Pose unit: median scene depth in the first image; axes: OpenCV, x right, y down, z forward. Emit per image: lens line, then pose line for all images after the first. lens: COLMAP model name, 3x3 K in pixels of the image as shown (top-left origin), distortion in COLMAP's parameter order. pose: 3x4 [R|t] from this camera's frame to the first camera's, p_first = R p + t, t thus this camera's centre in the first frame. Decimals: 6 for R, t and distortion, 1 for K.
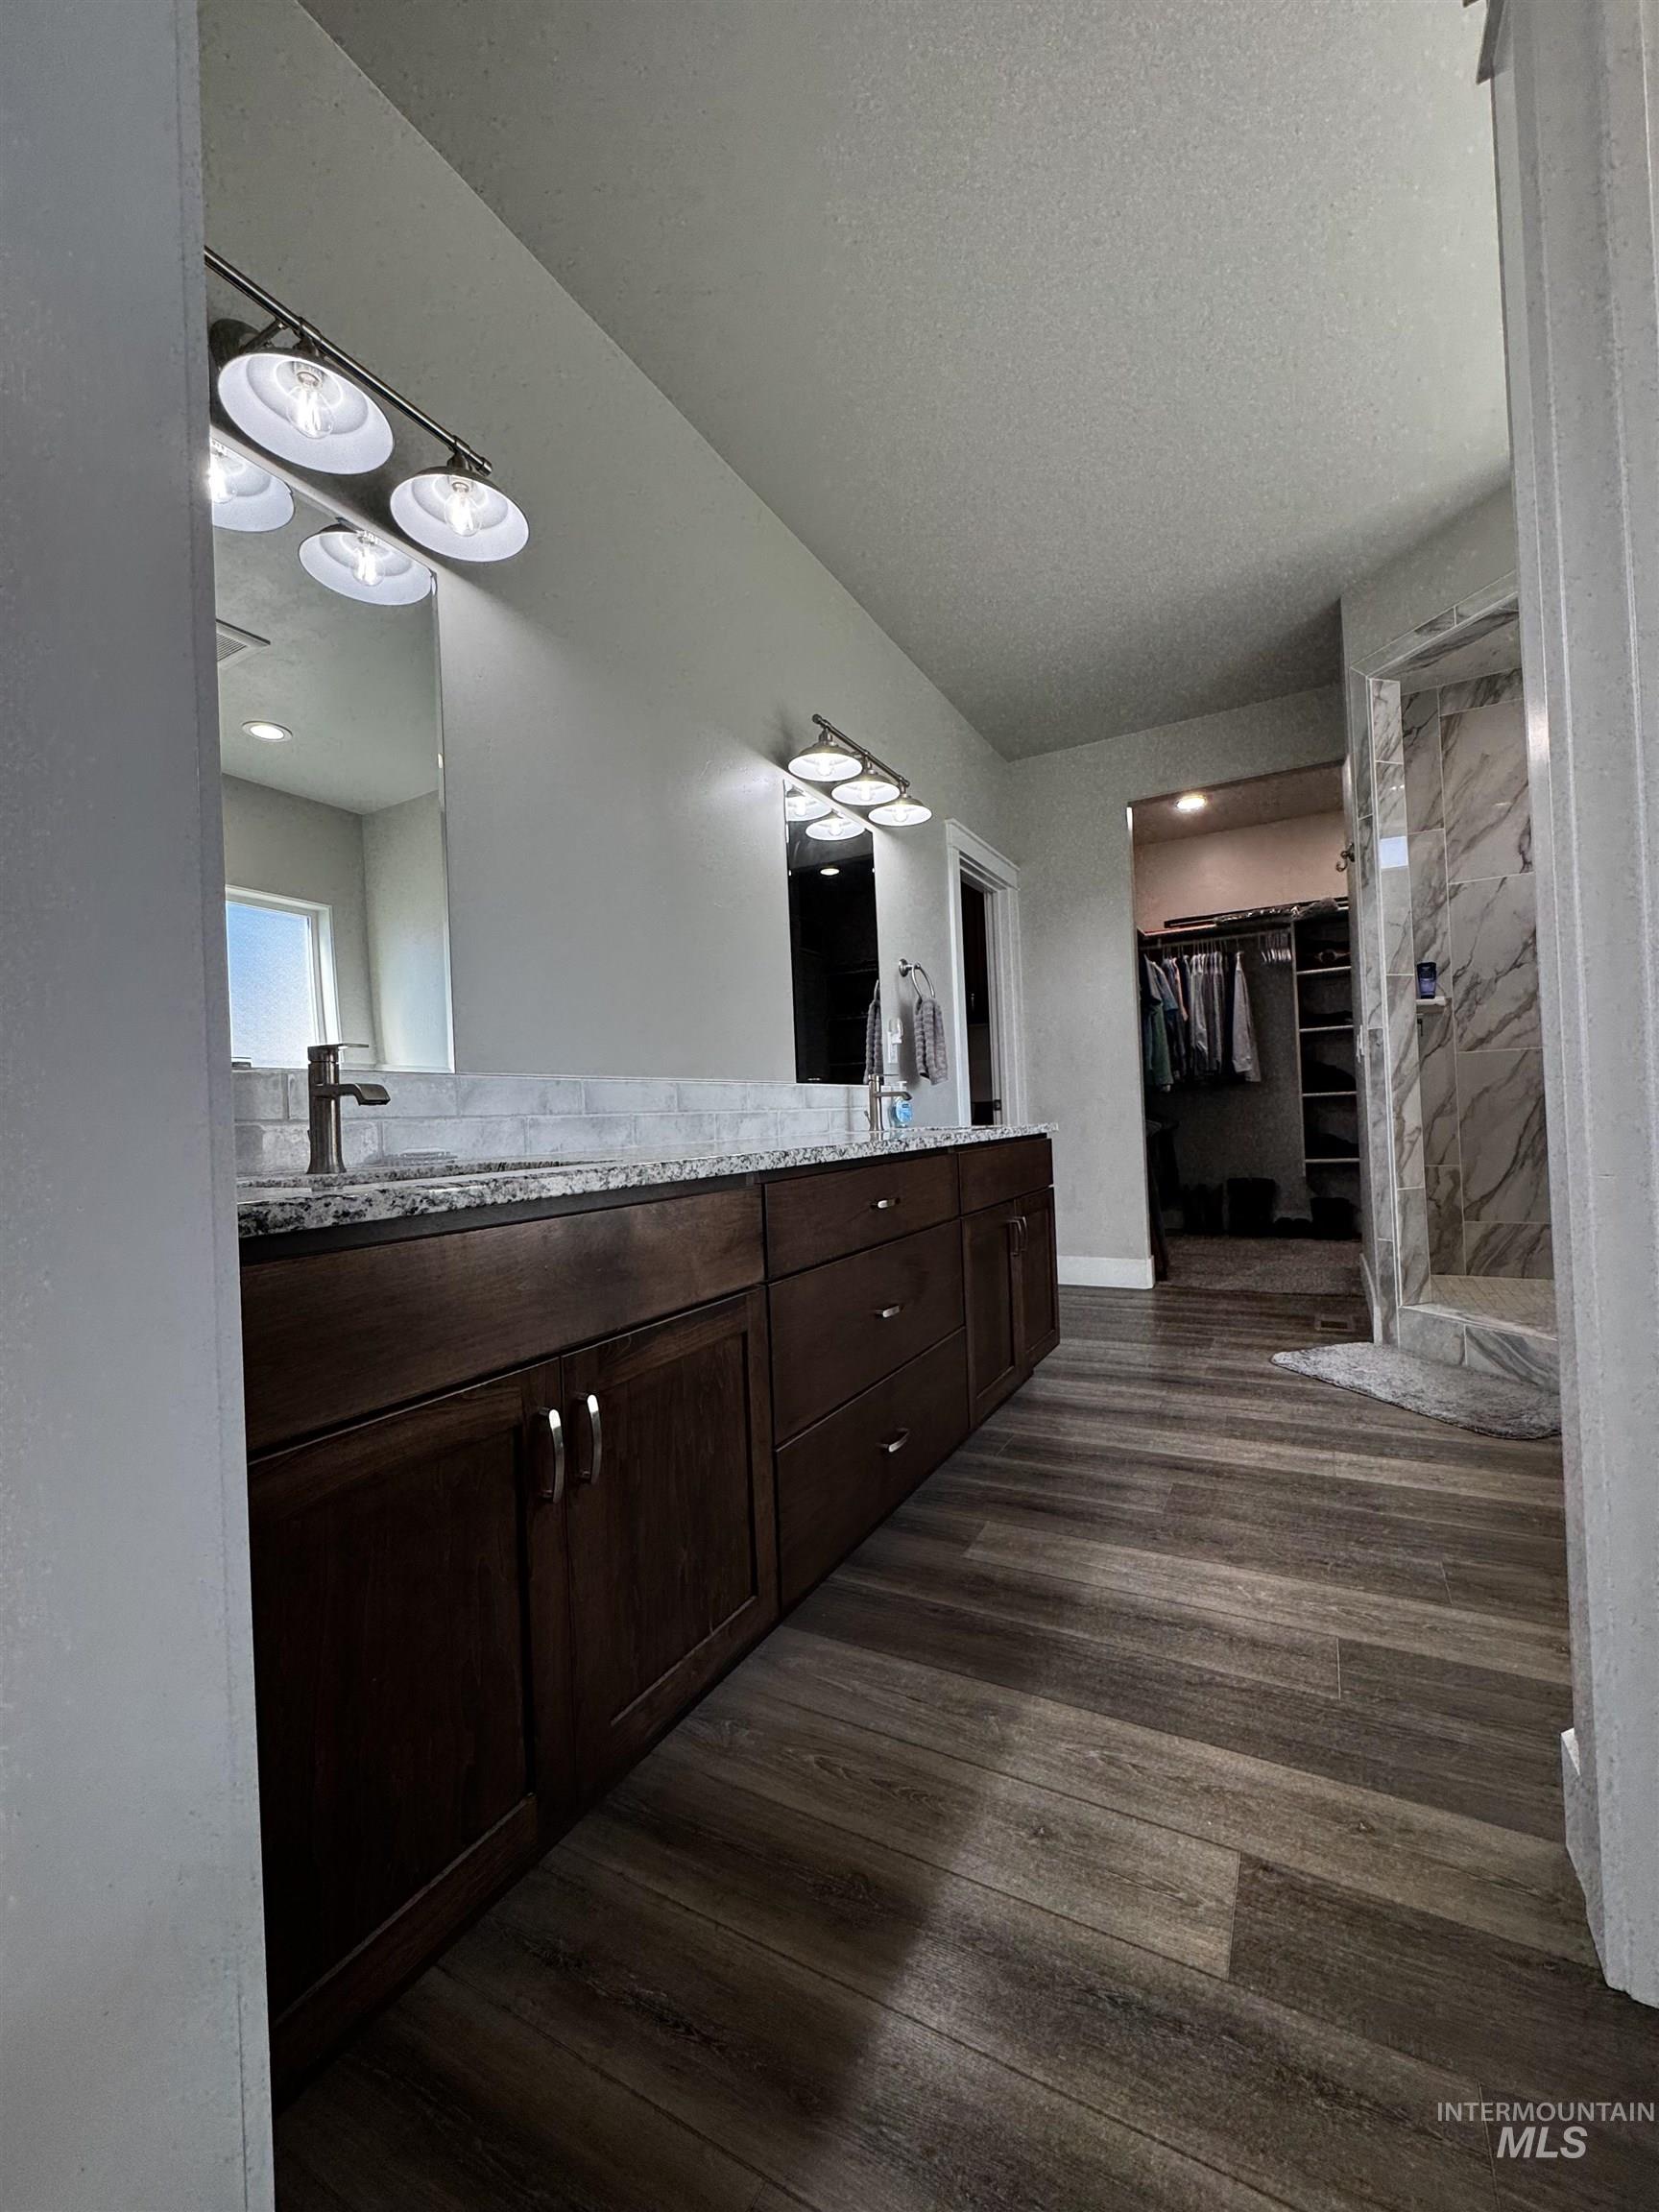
lens RADIAL K [[879.5, 0, 836.1], [0, 879.5, 1109.4], [0, 0, 1]] dist [-0.001351, -0.000529]
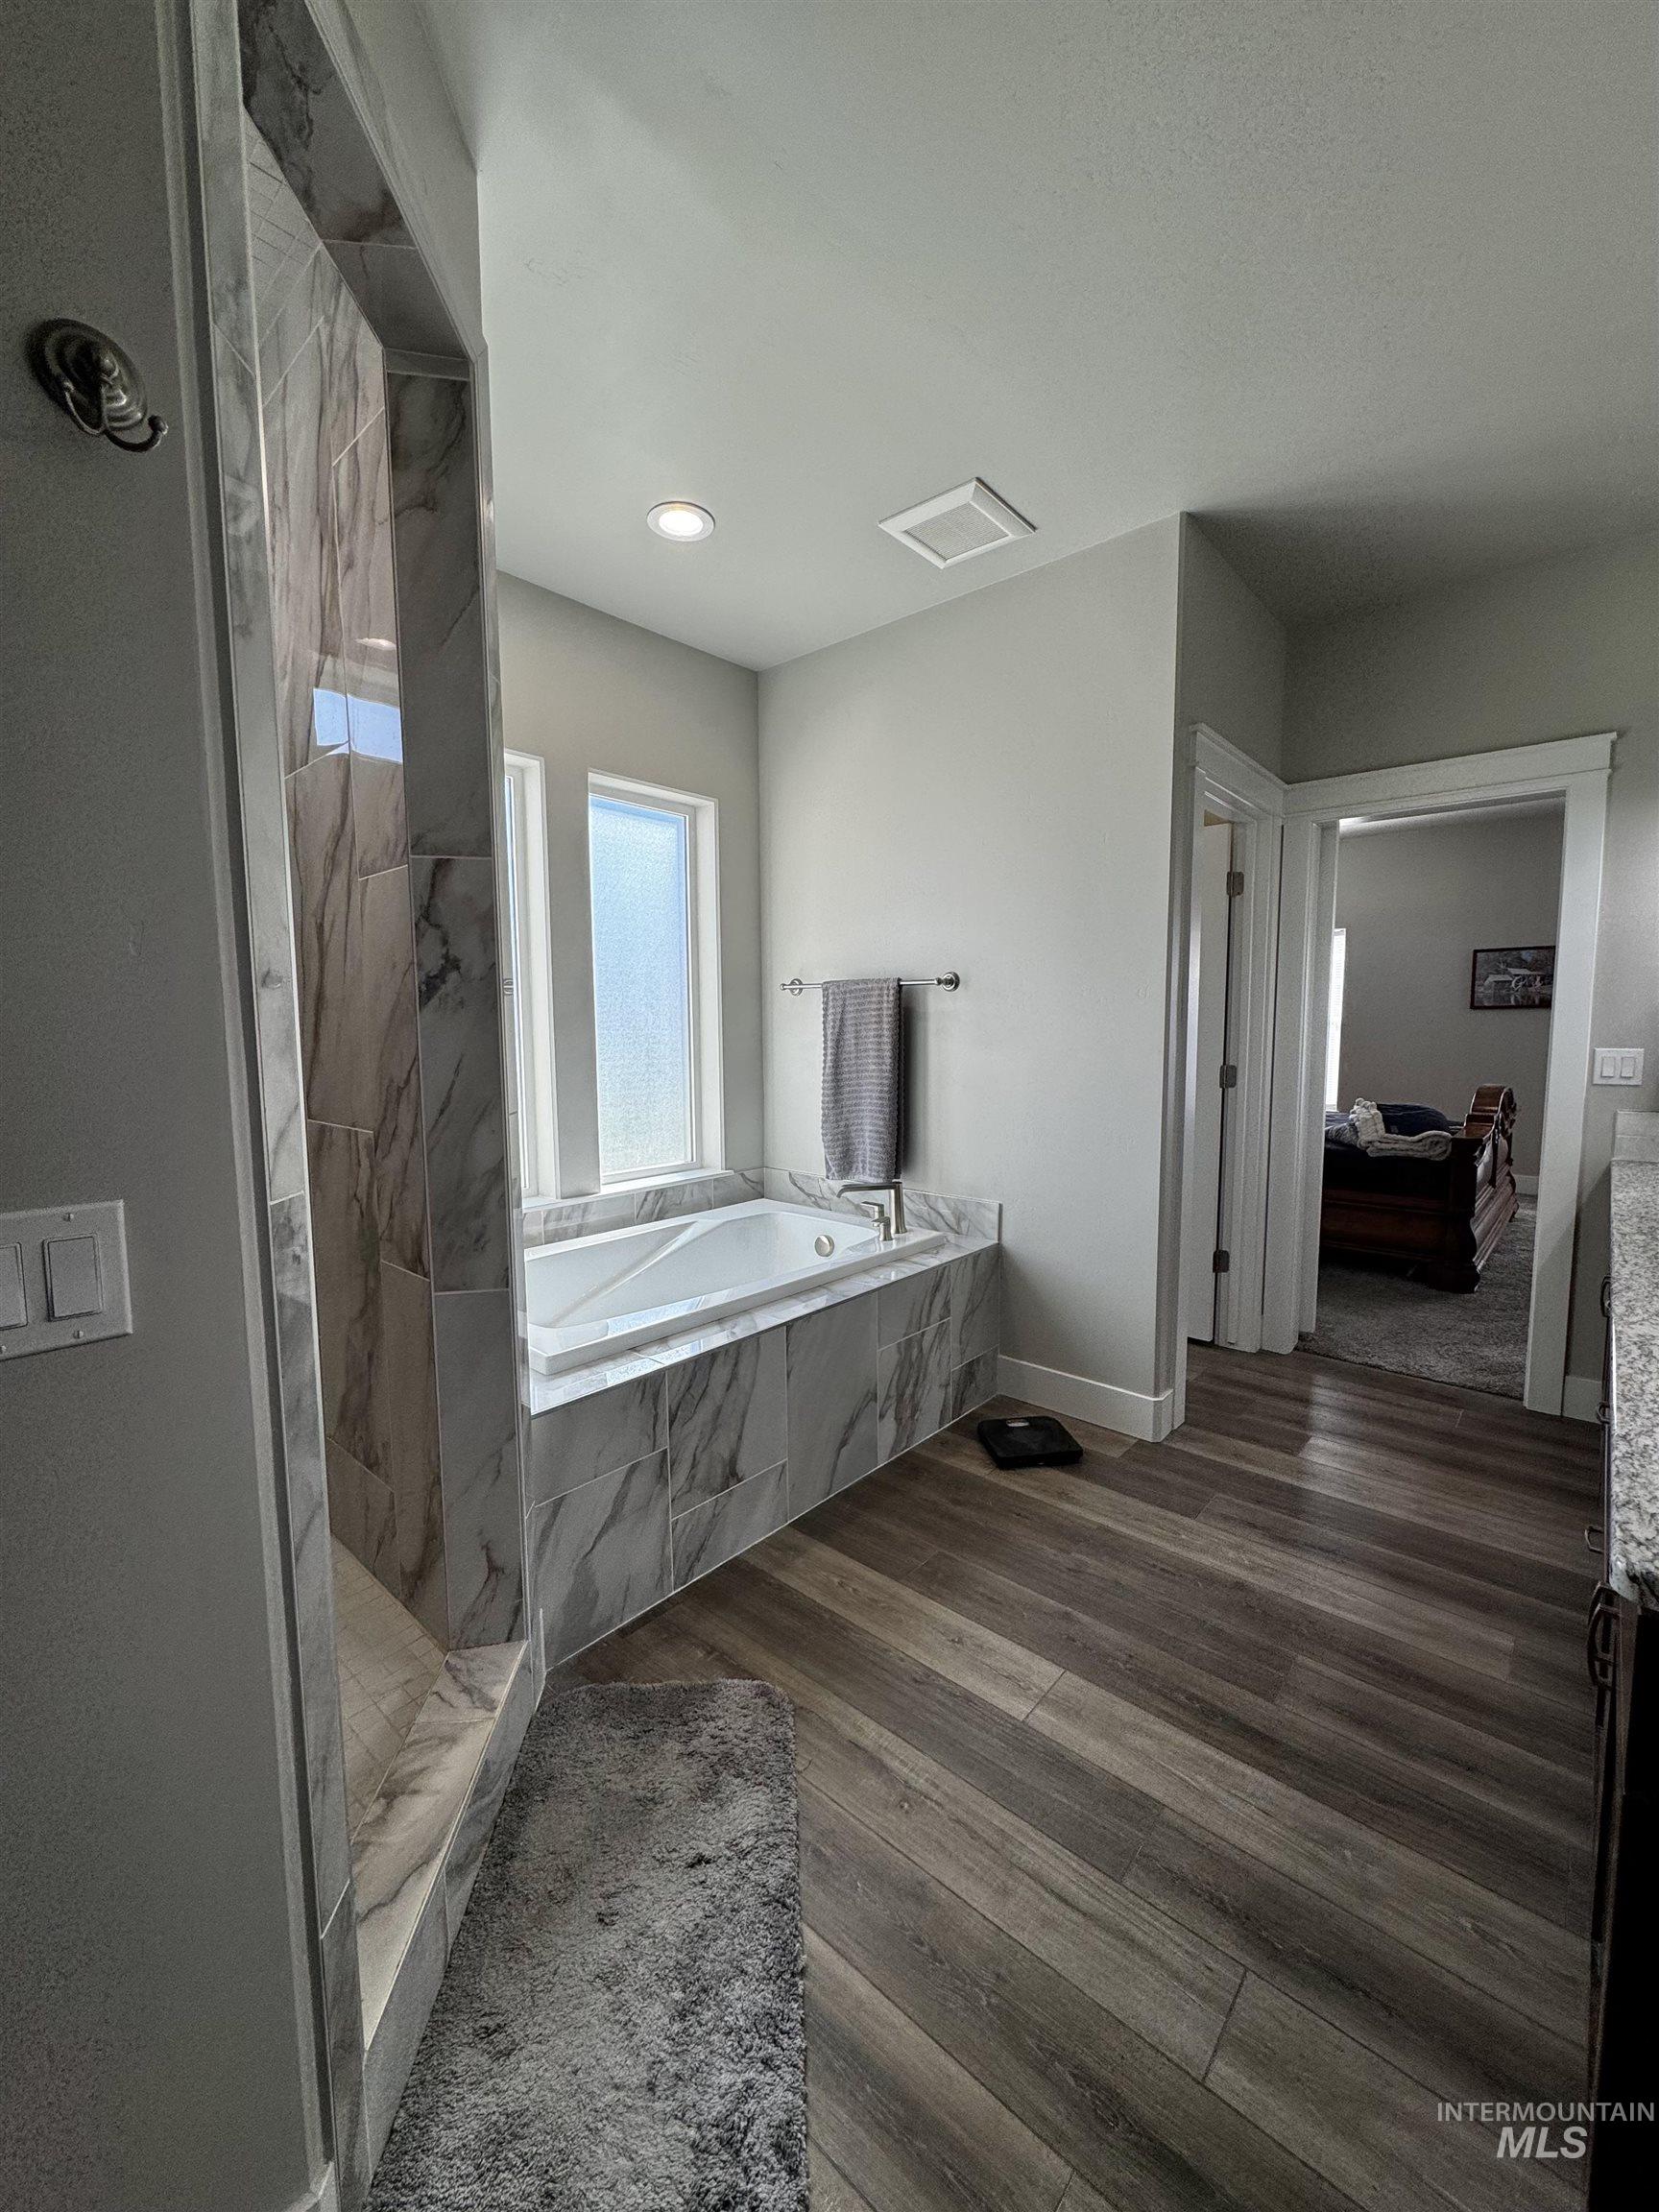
lens RADIAL K [[879.5, 0, 836.1], [0, 879.5, 1109.4], [0, 0, 1]] dist [-0.001351, -0.000529]
pose [[-0.974708, 0.026274, 0.221932, 0.468035], [0.045612, 0.995550, 0.082460, -0.160765], [-0.218778, 0.090497, -0.971569, 1.467331]]
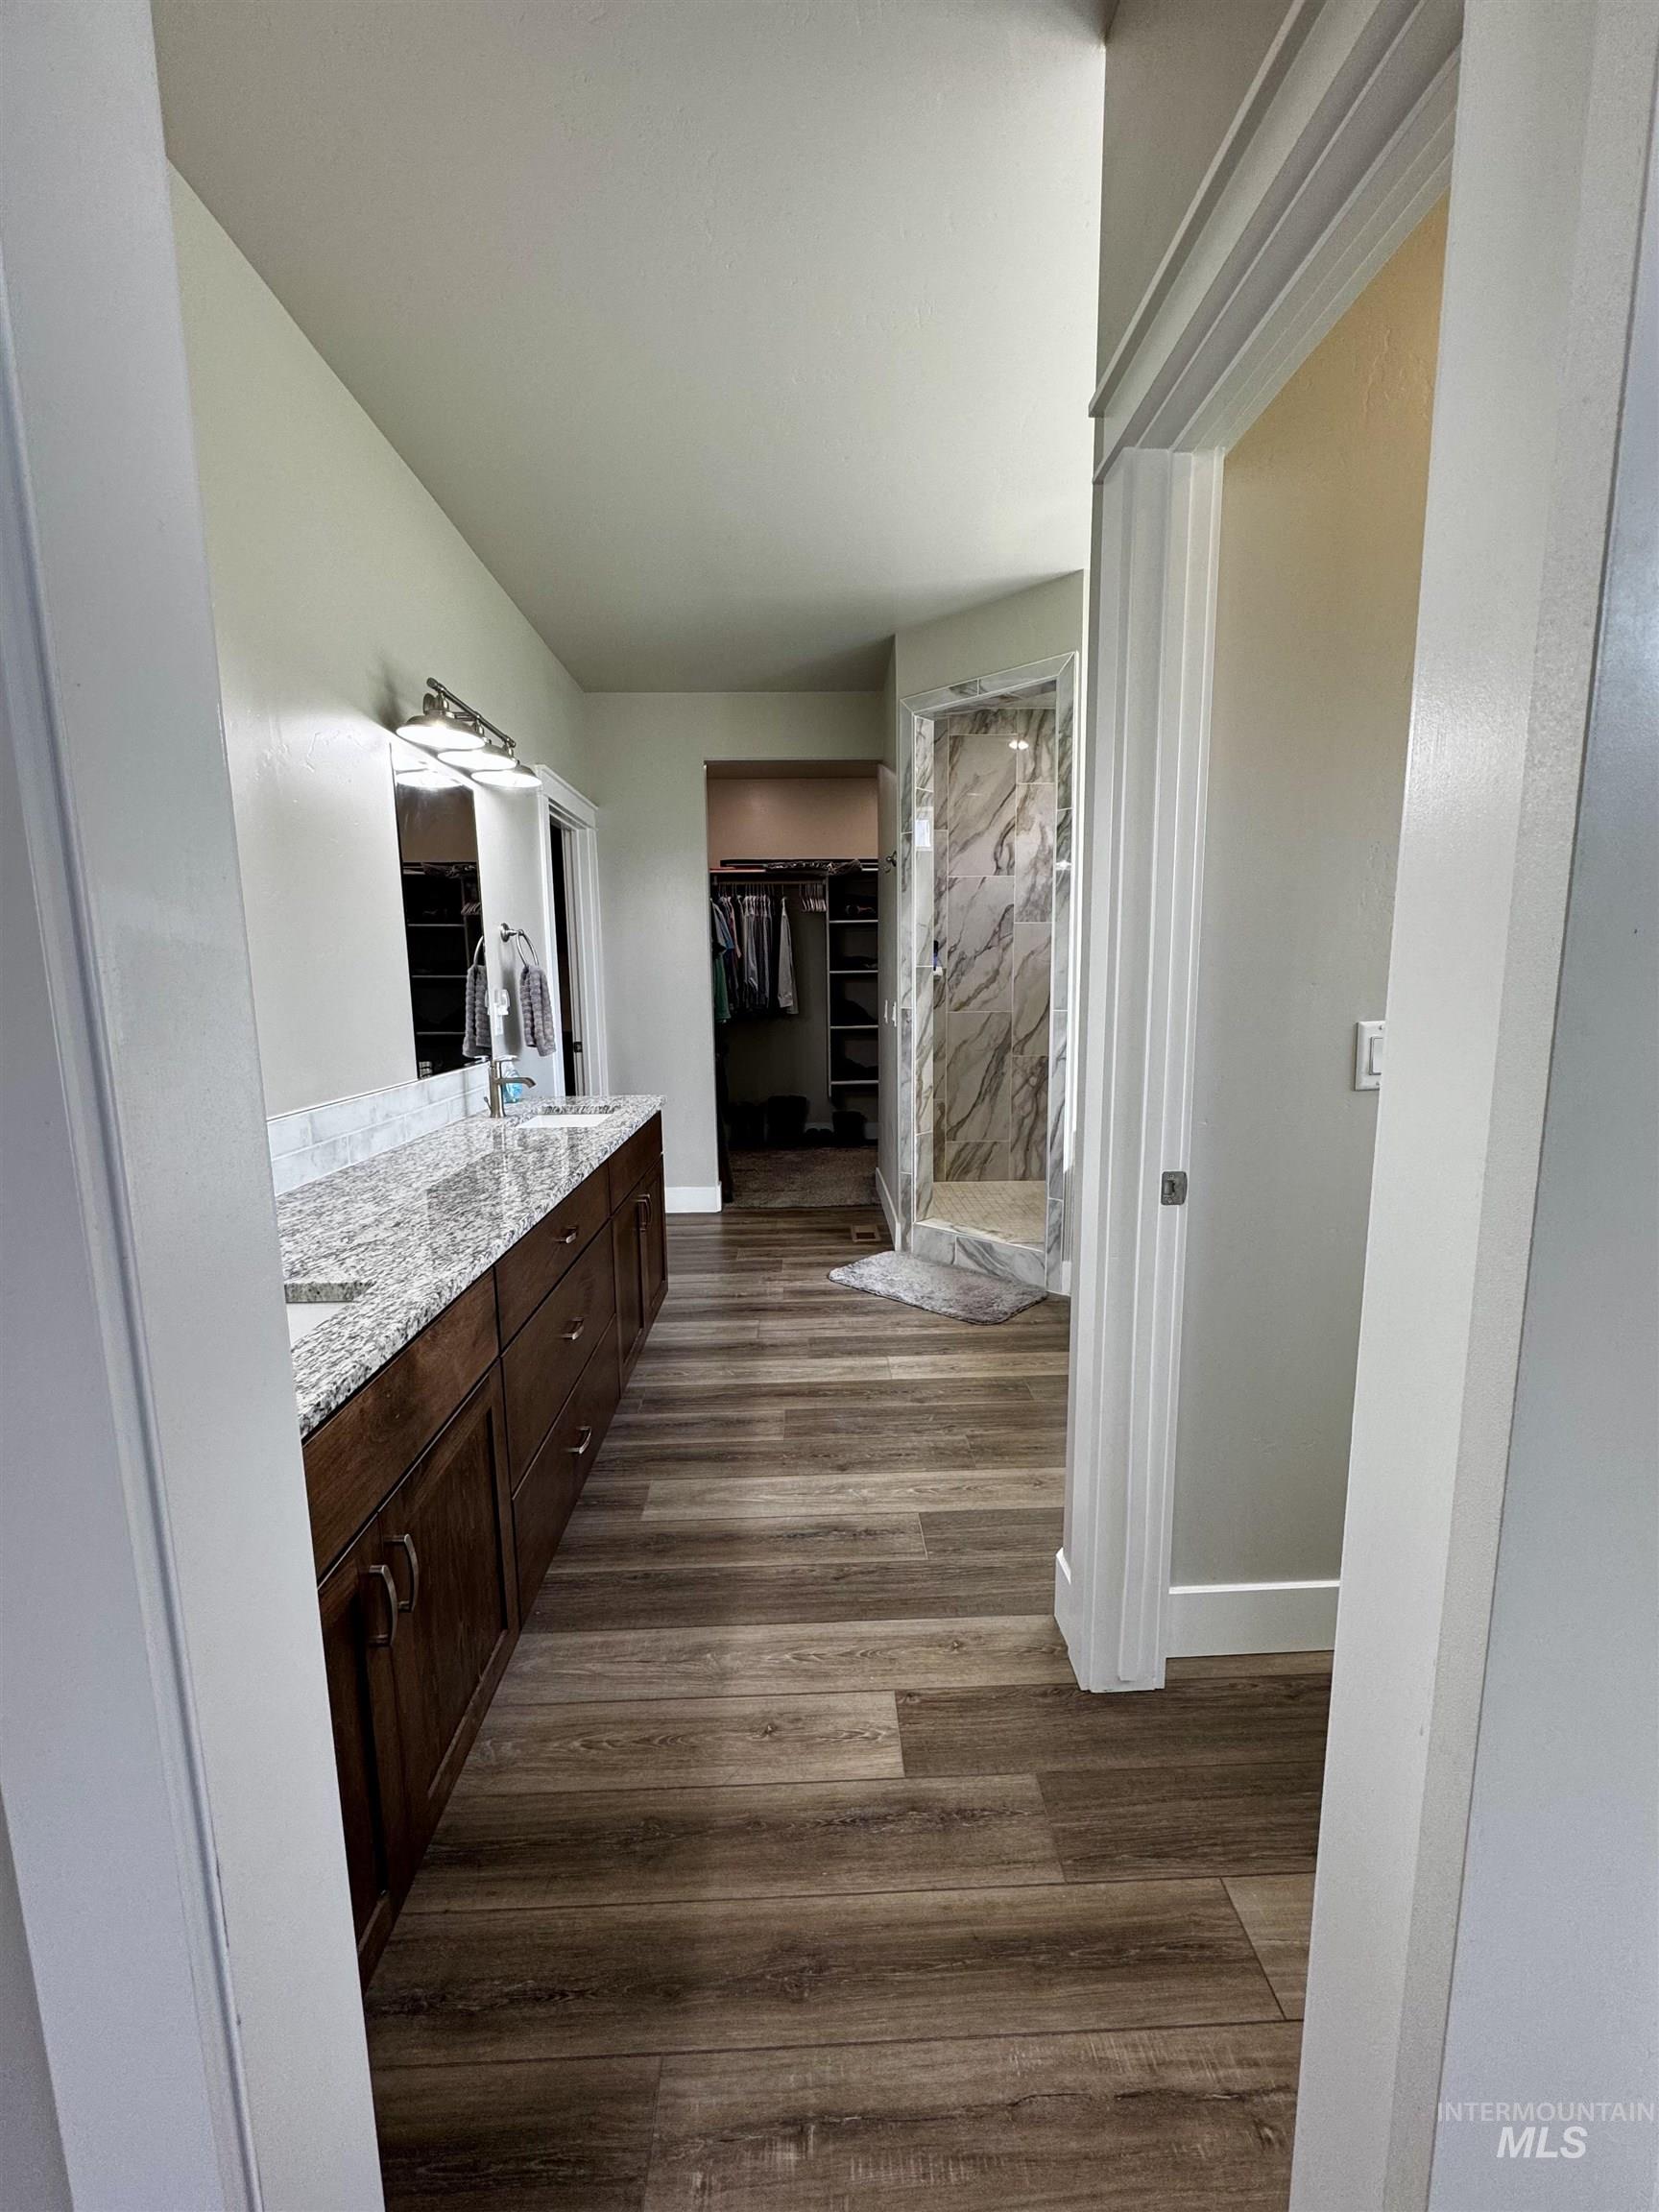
lens RADIAL K [[879.5, 0, 836.1], [0, 879.5, 1109.4], [0, 0, 1]] dist [-0.001351, -0.000529]
pose [[0.859750, -0.043925, 0.508822, -0.141203], [-0.028609, 0.990588, 0.133854, -0.137903], [-0.509913, -0.129638, 0.850402, -0.041359]]
